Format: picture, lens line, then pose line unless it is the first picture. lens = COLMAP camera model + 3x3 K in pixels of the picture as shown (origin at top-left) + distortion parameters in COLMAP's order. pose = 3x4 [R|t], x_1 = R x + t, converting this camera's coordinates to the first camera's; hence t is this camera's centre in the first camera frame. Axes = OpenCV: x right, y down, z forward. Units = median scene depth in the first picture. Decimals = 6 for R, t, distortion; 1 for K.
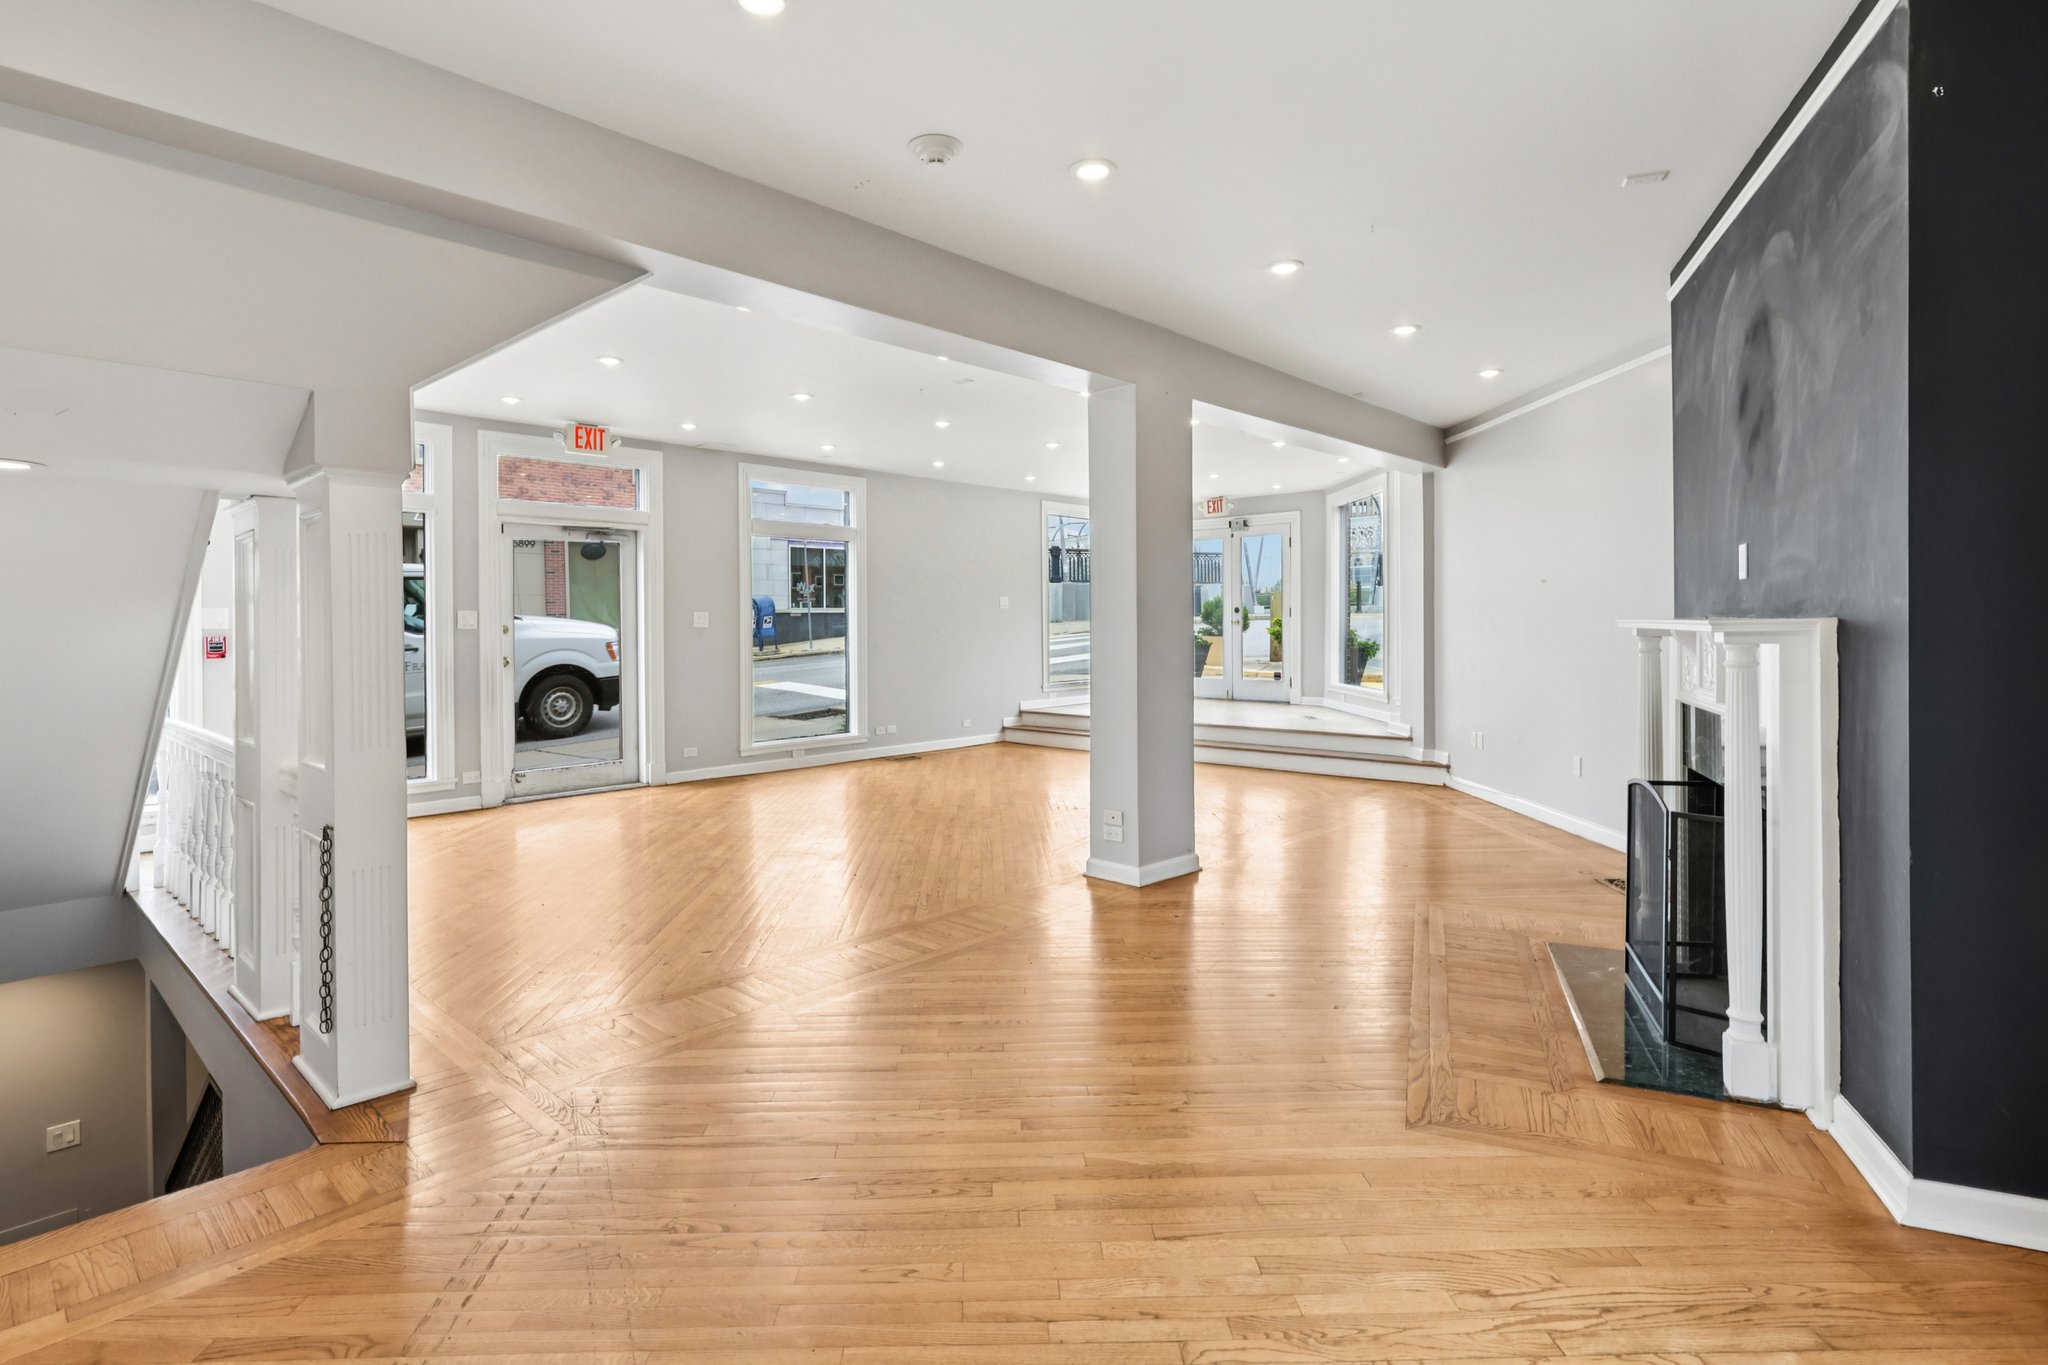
lens RADIAL K [[1001.9, 0, 1032.2], [0, 1001.9, 624.4], [0, 0, 1]] dist [-0.000882, -0.000071]
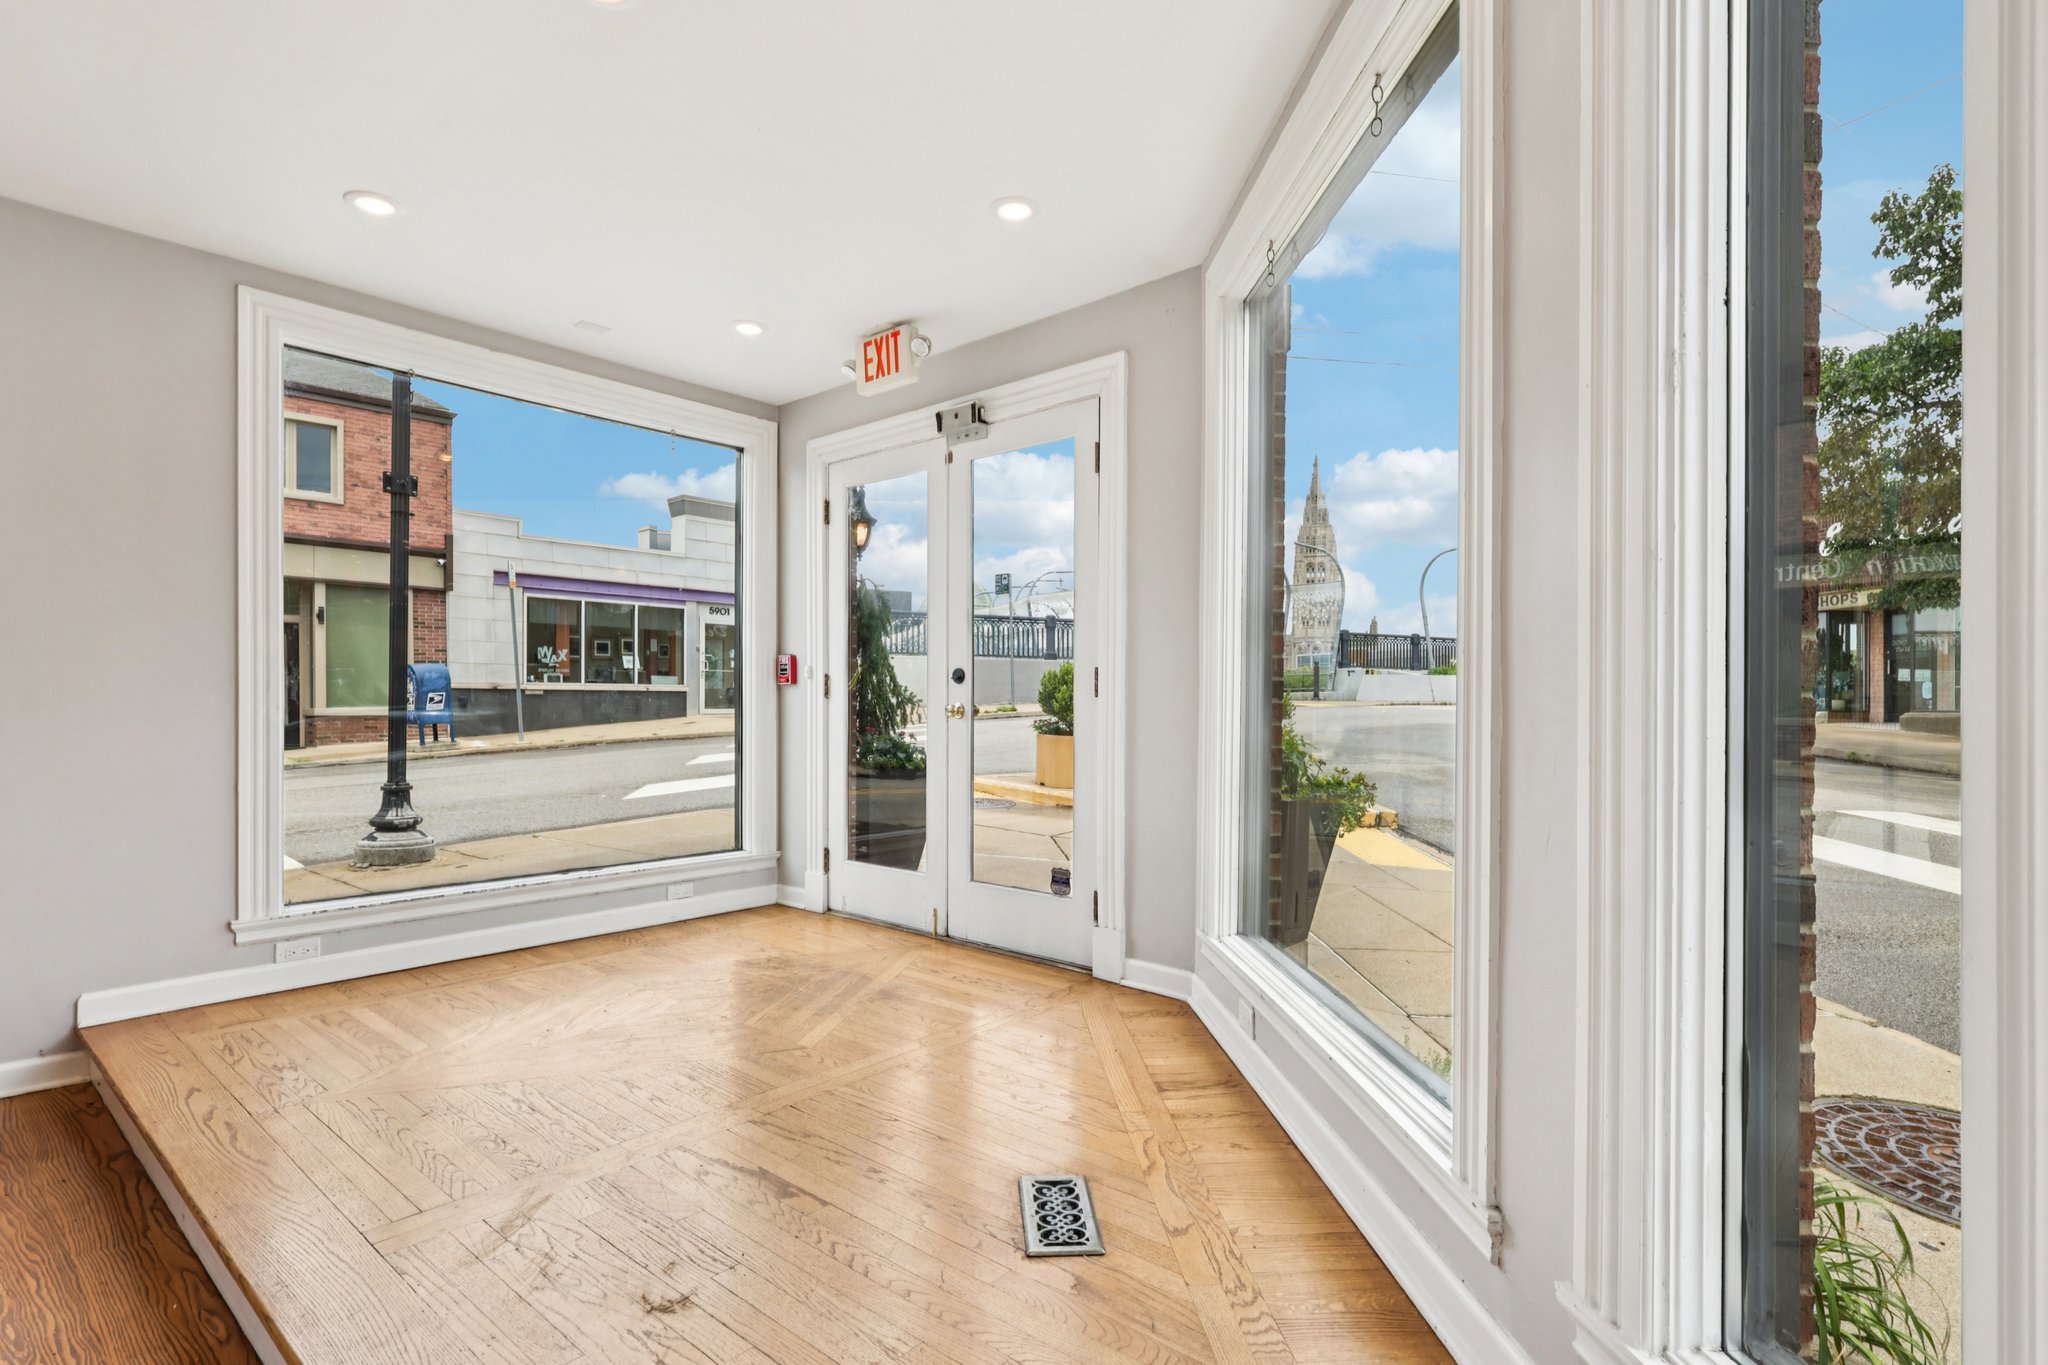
lens RADIAL K [[999.2, 0, 1024.2], [0, 999.2, 698.9], [0, 0, 1]] dist [0.019534, 0.000263]
pose [[0.999712, 0.010780, 0.021458, 0.242208], [-0.010572, 0.999896, -0.009771, -0.003606], [-0.021561, 0.009541, 0.999722, 0.730066]]
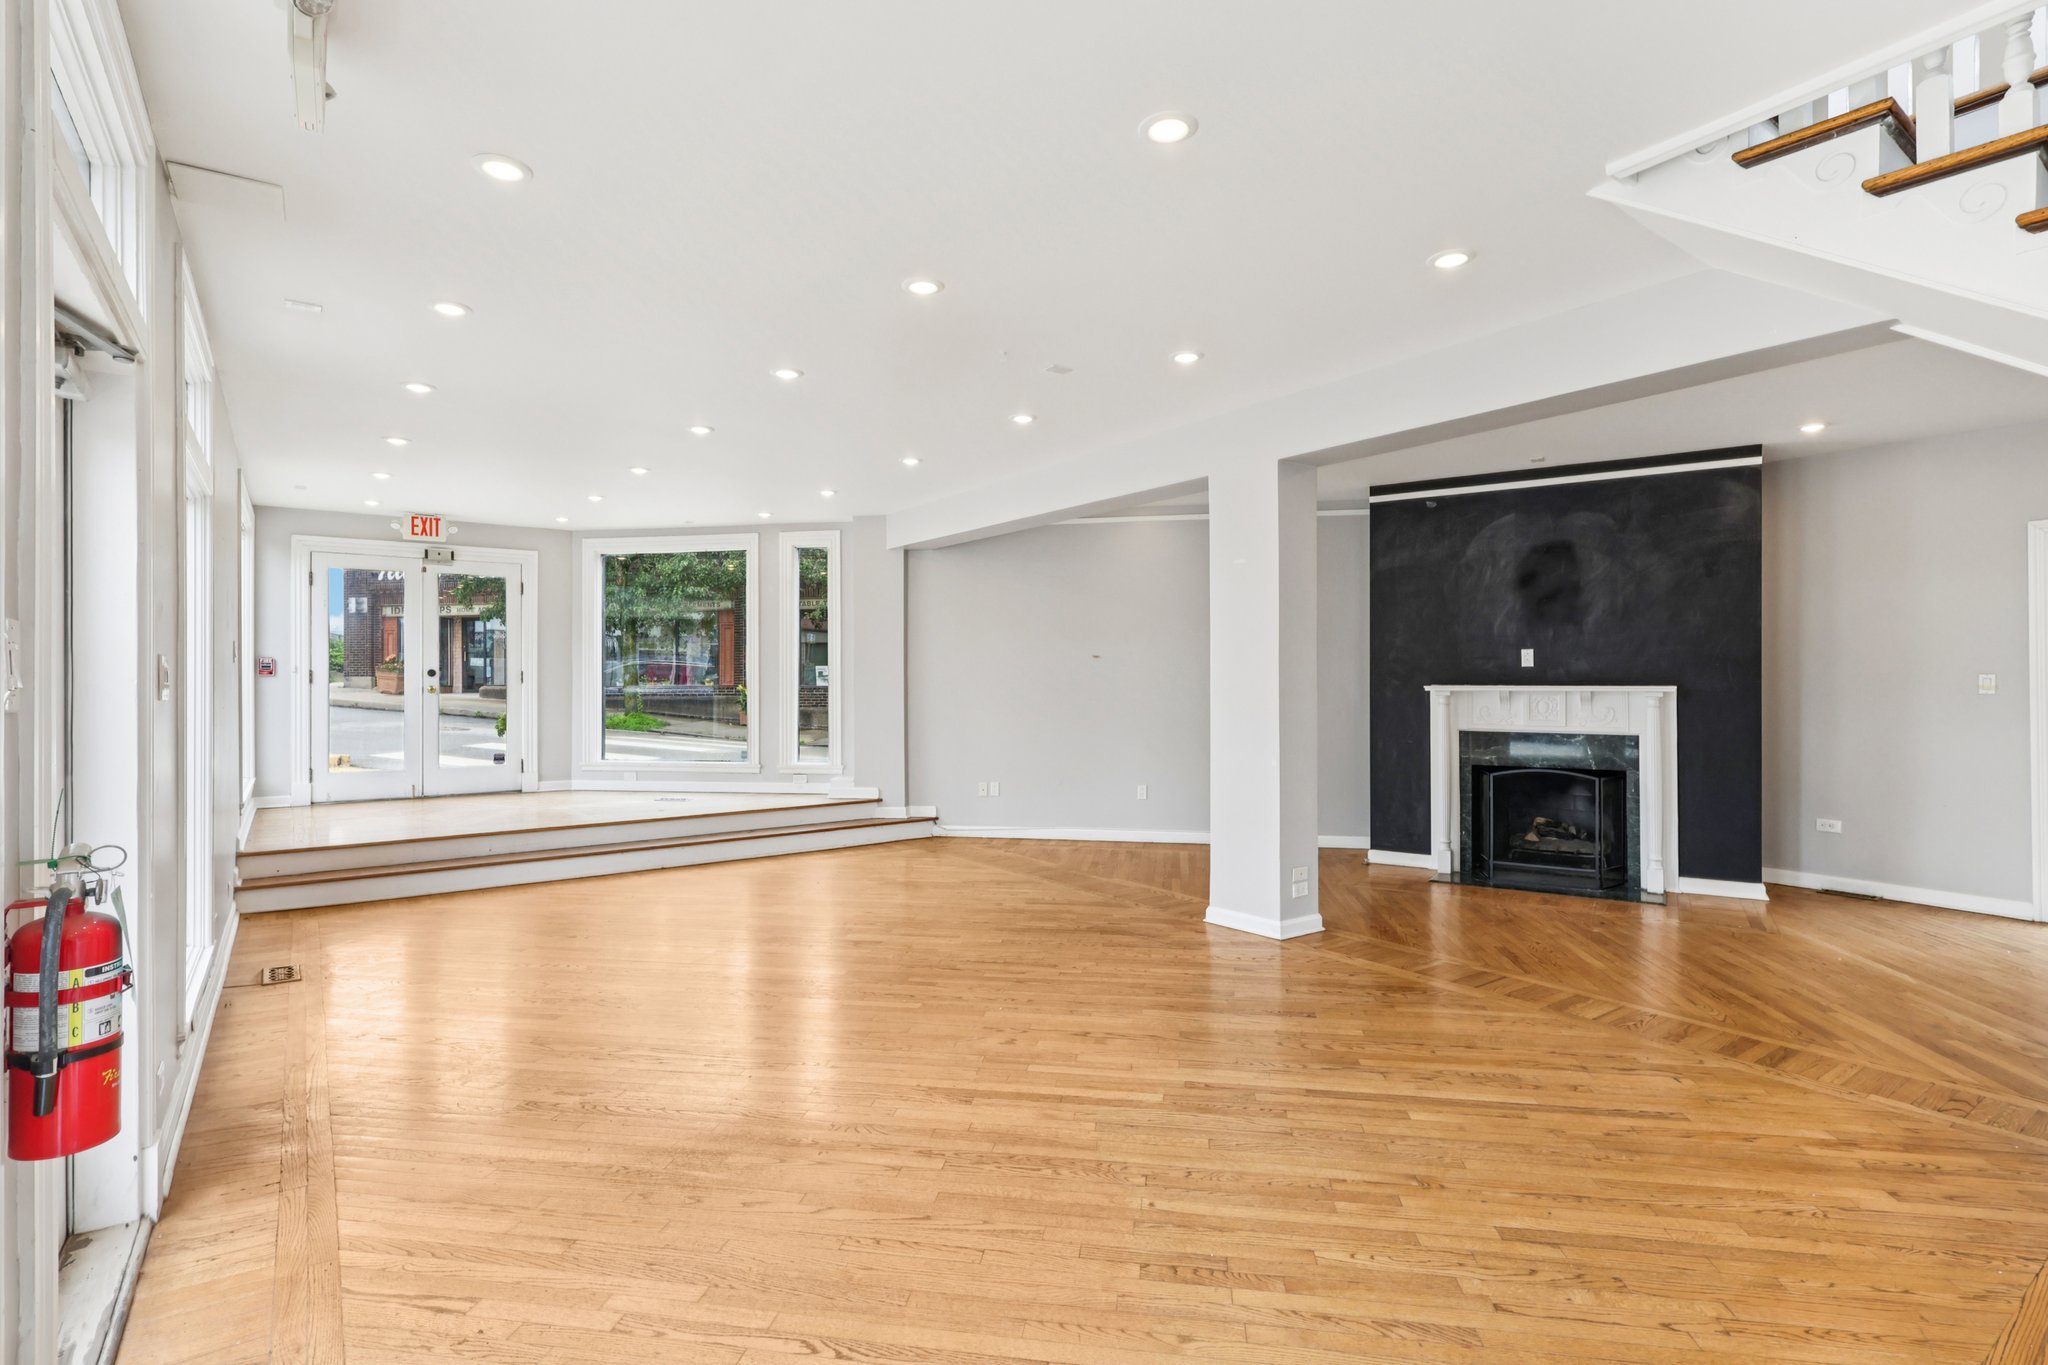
lens RADIAL K [[985.3, 0, 1008.2], [0, 985.3, 679.1], [0, 0, 1]] dist [0.000864, 0.000583]
pose [[0.210448, 0.008374, 0.977569, -0.448444], [0.003802, 0.999949, -0.009384, -0.001434], [-0.977598, 0.005692, 0.210405, 0.487167]]
